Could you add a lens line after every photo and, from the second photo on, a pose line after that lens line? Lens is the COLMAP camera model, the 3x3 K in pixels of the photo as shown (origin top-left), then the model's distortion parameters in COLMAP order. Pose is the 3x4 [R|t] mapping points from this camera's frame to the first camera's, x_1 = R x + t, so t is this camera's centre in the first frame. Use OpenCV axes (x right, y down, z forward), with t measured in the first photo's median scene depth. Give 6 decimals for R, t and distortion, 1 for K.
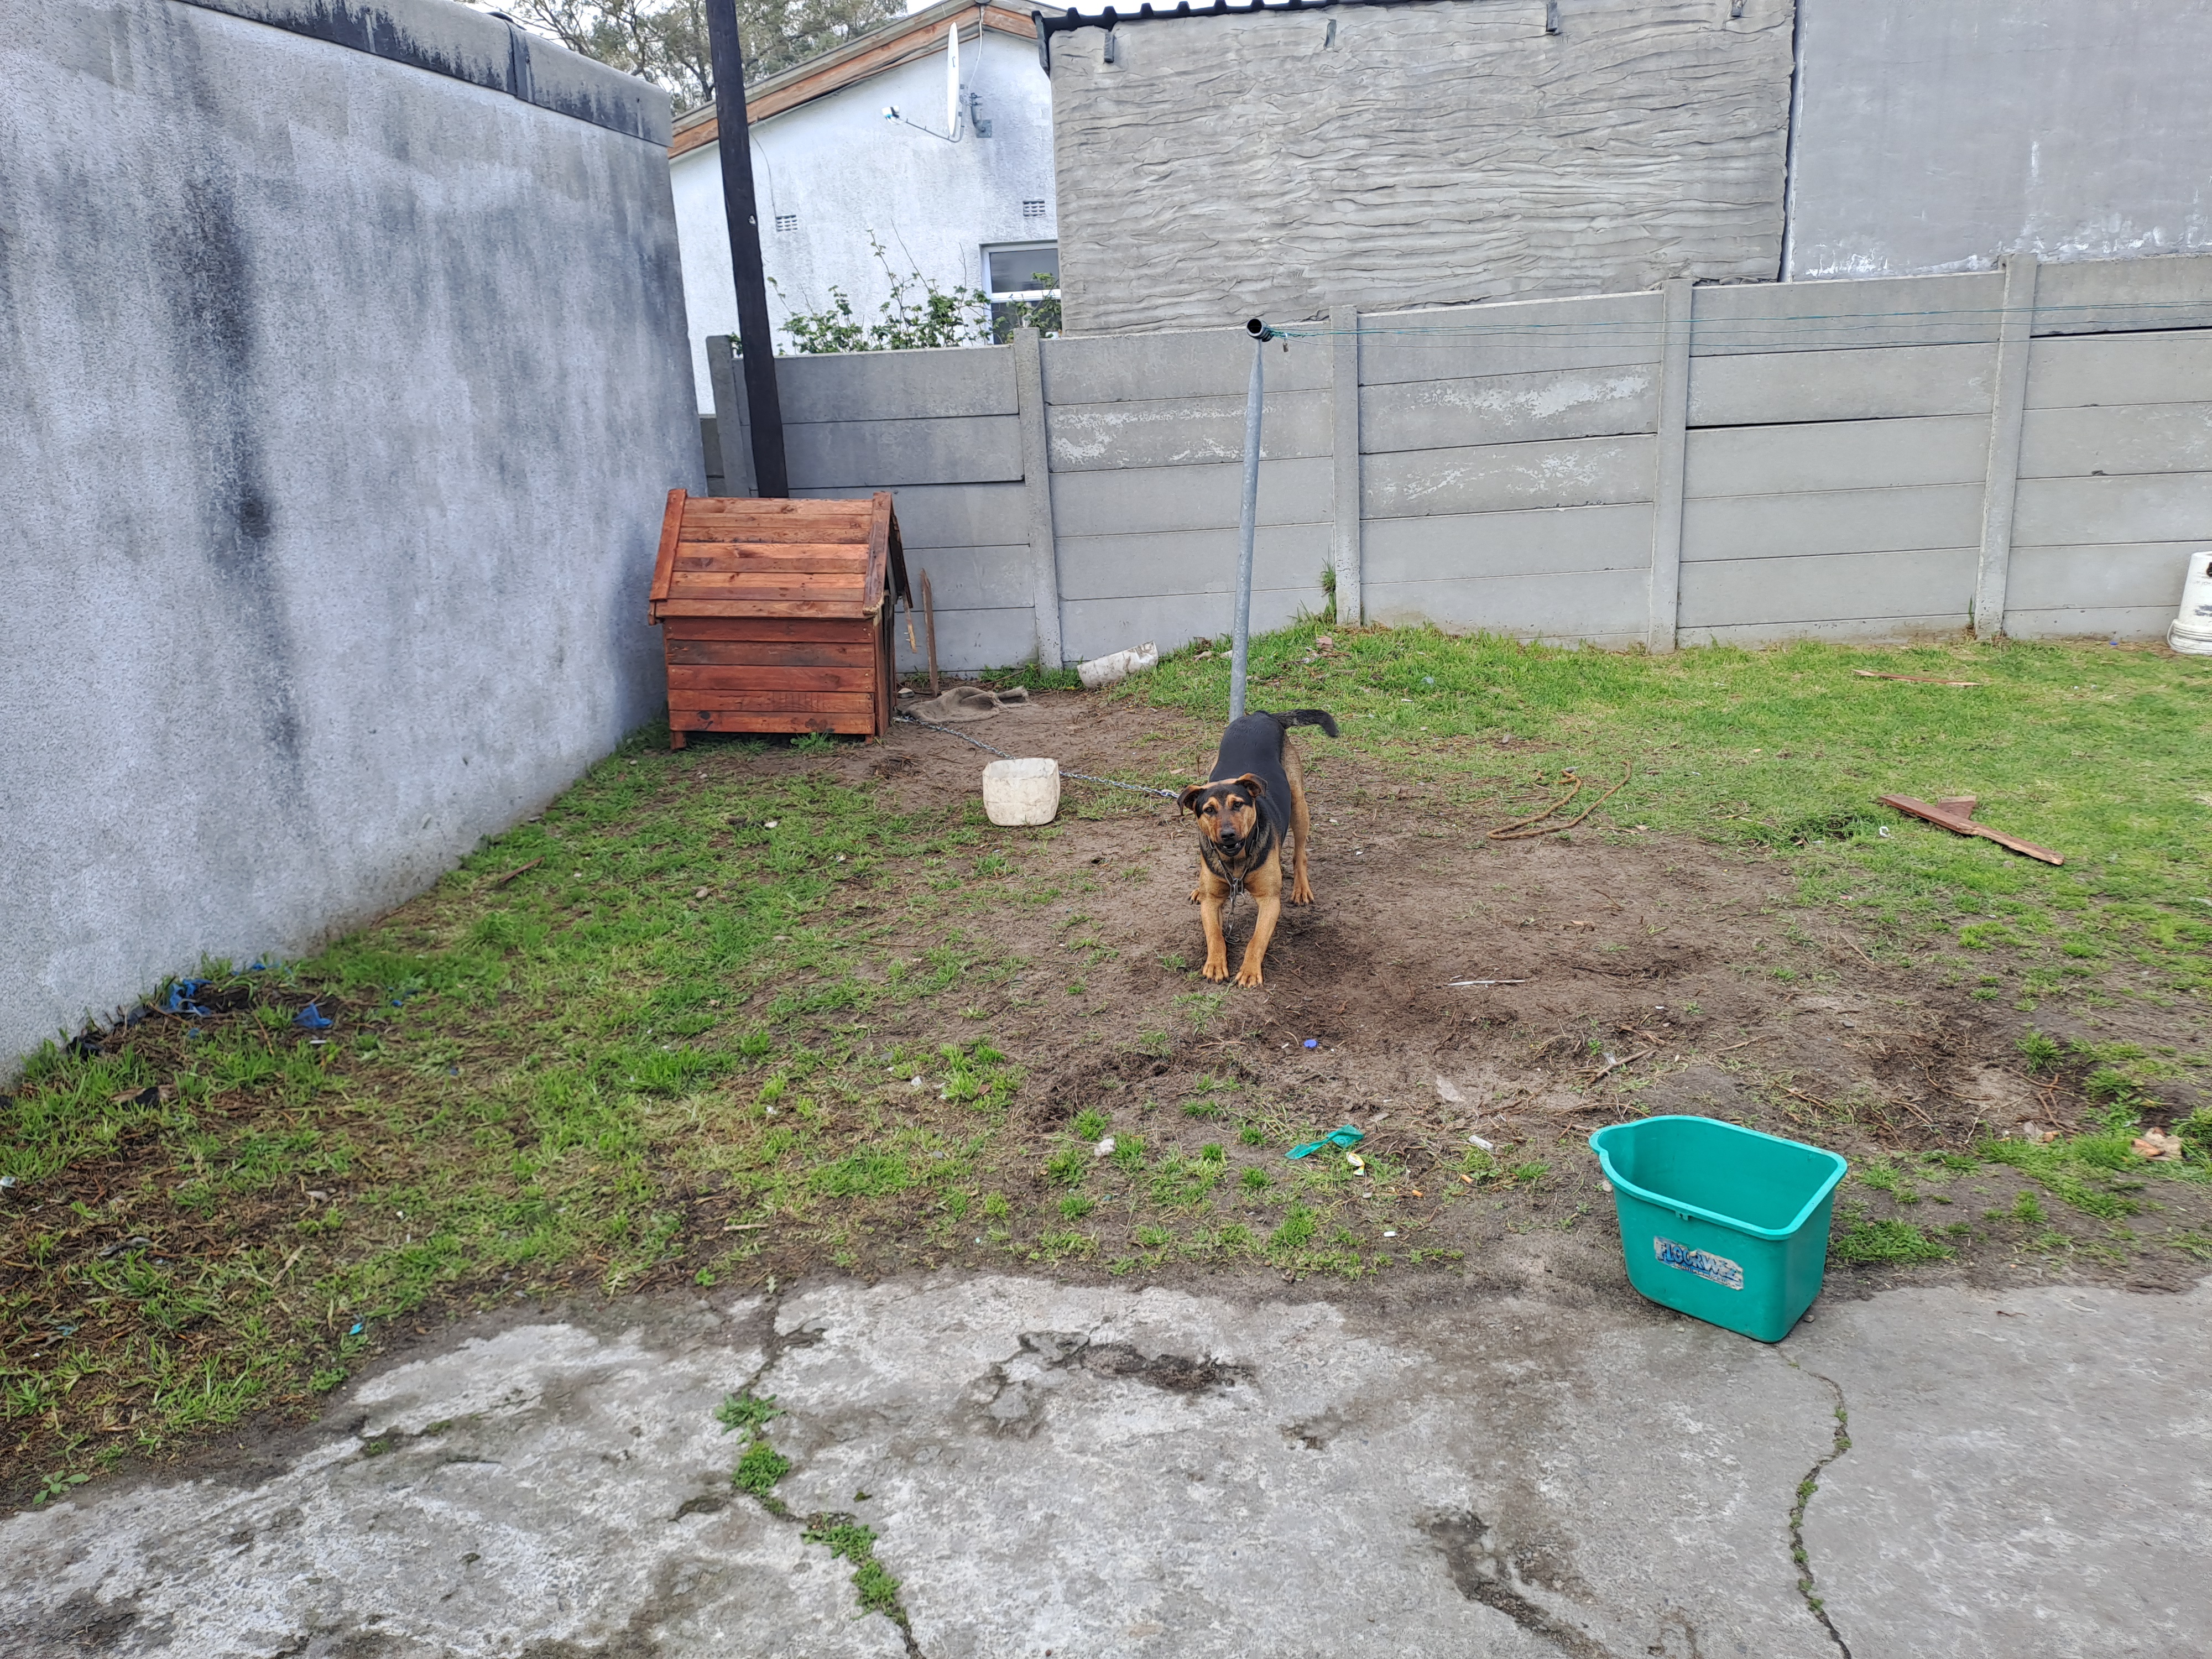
lens RADIAL K [[1652.0, 0, 1115.5], [0, 1652.0, 848.3], [0, 0, 1]] dist [0.072675, -0.061959]
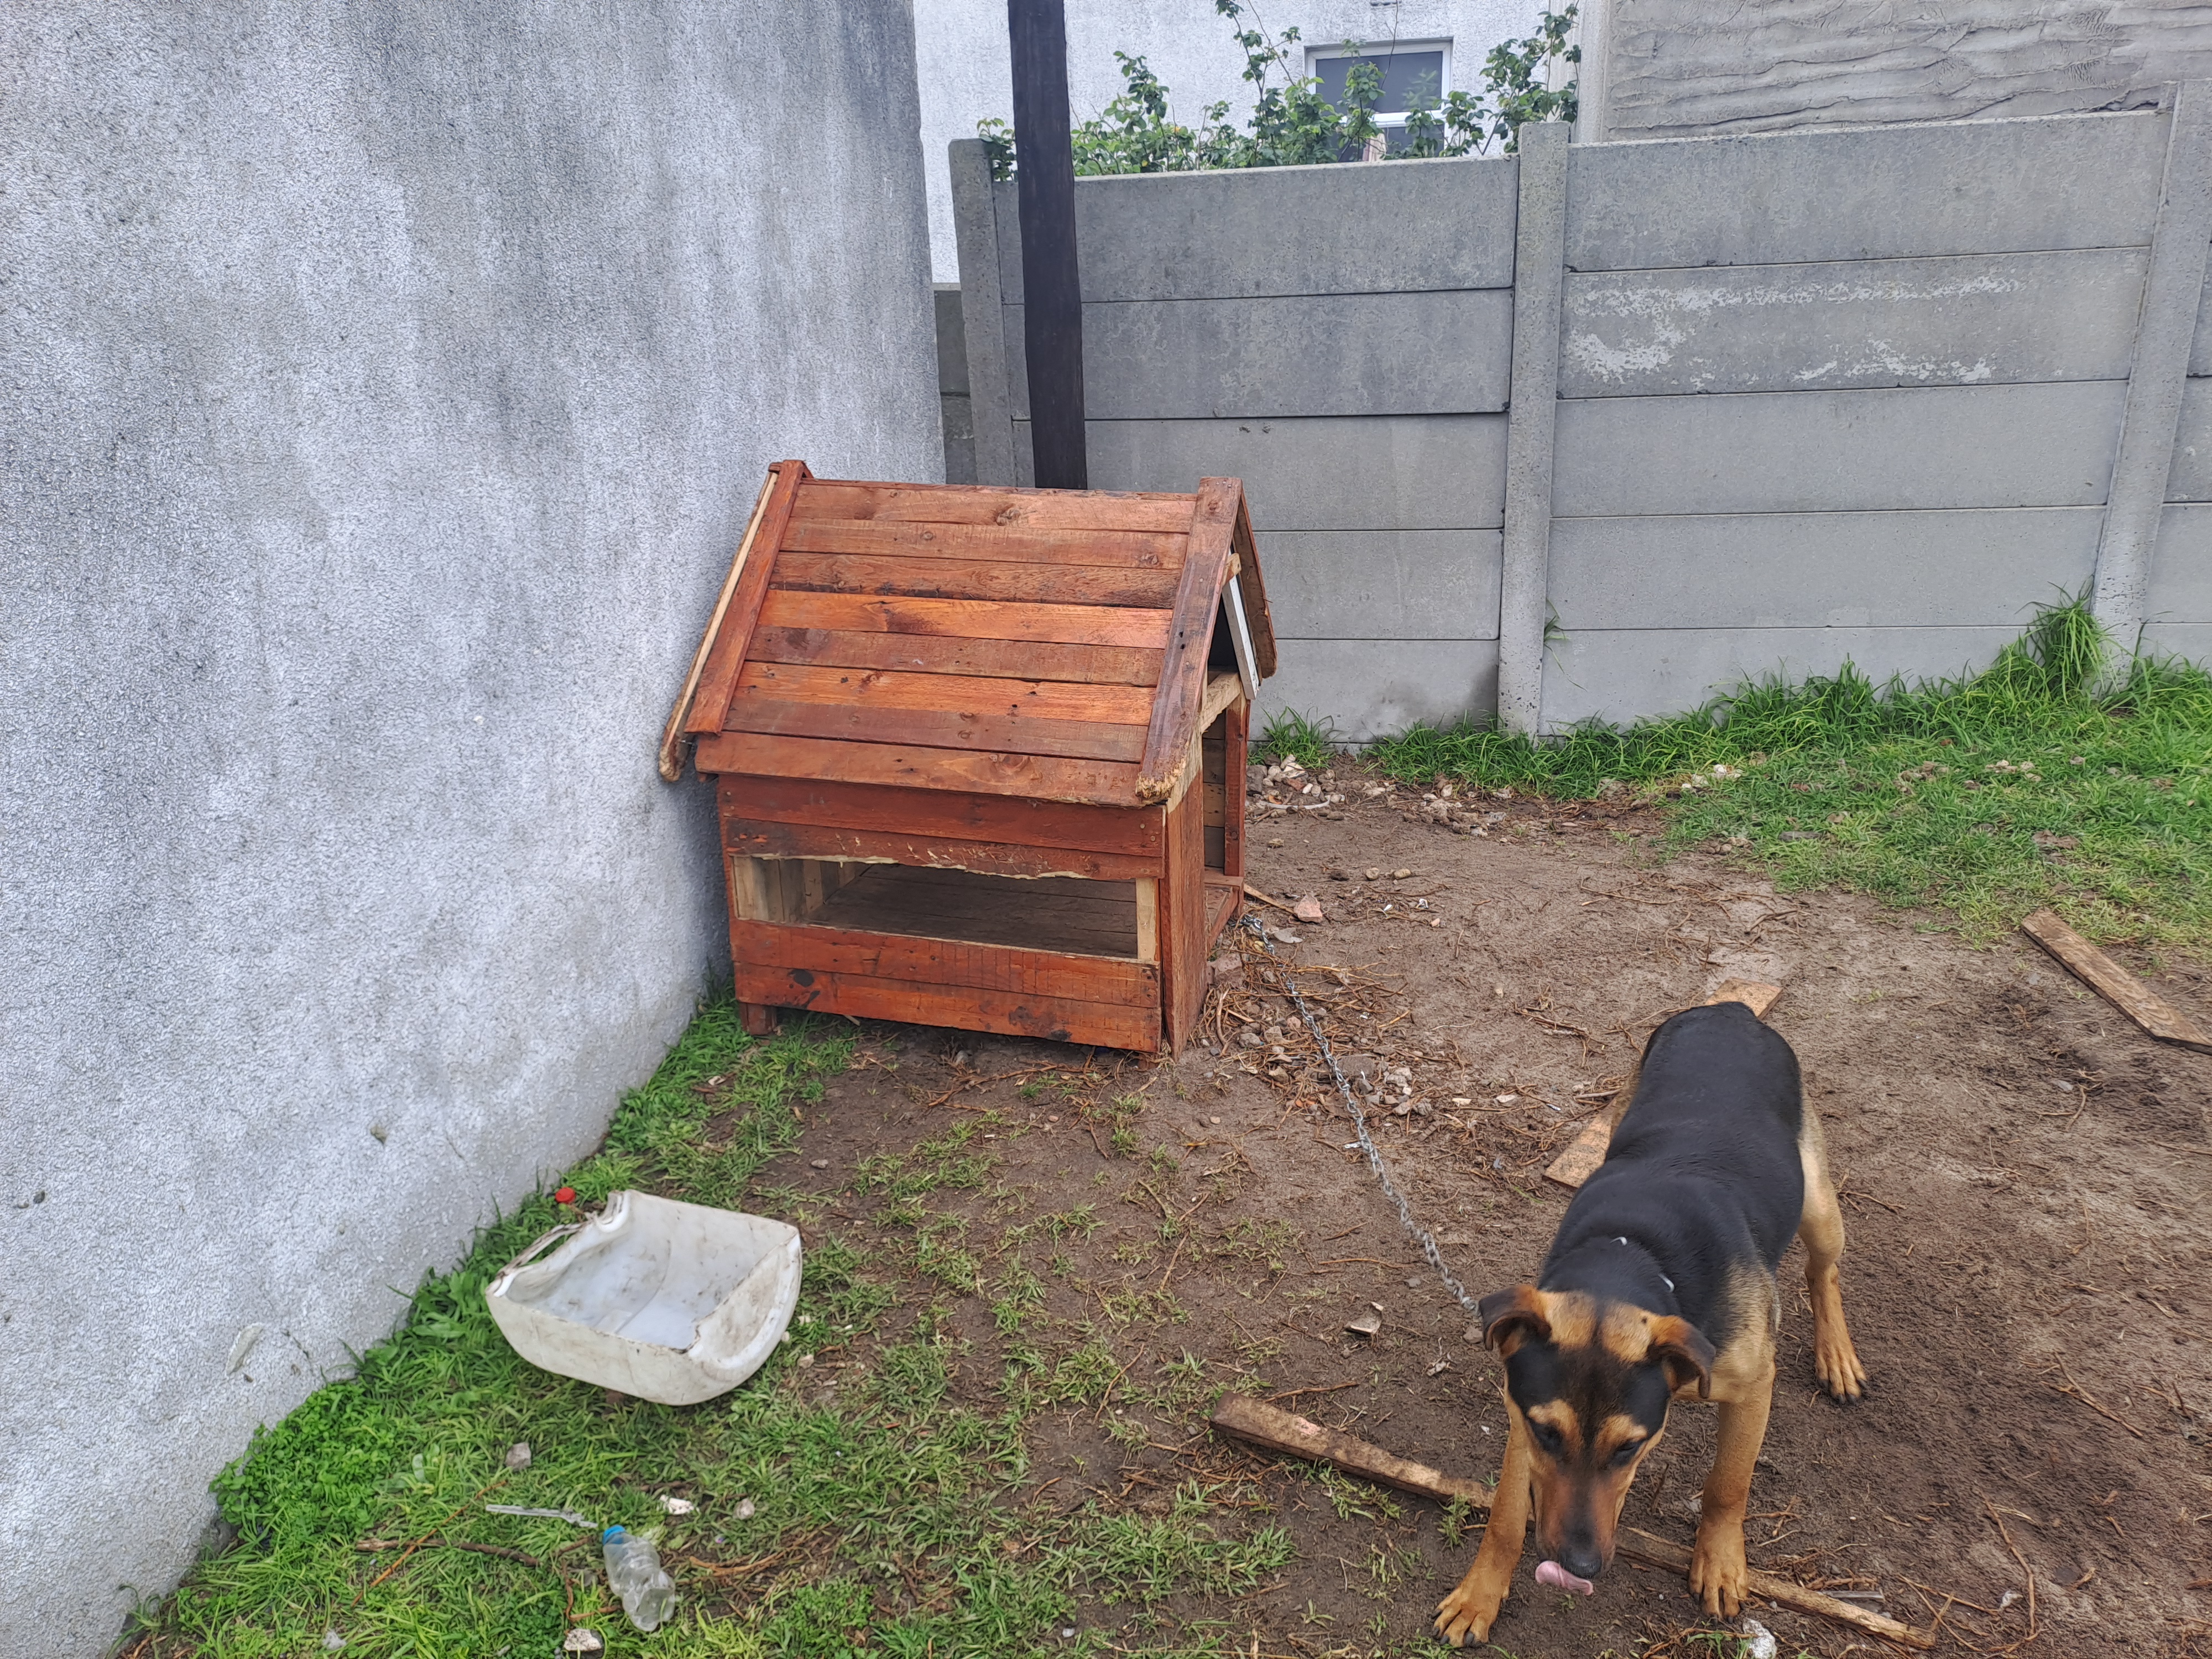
lens RADIAL K [[1652.0, 0, 1115.5], [0, 1652.0, 848.3], [0, 0, 1]] dist [0.072675, -0.061959]
pose [[0.993735, 0.052480, -0.098673, -0.125989], [-0.045694, 0.996512, 0.069820, -0.115941], [0.101994, -0.064874, 0.992667, 0.448754]]
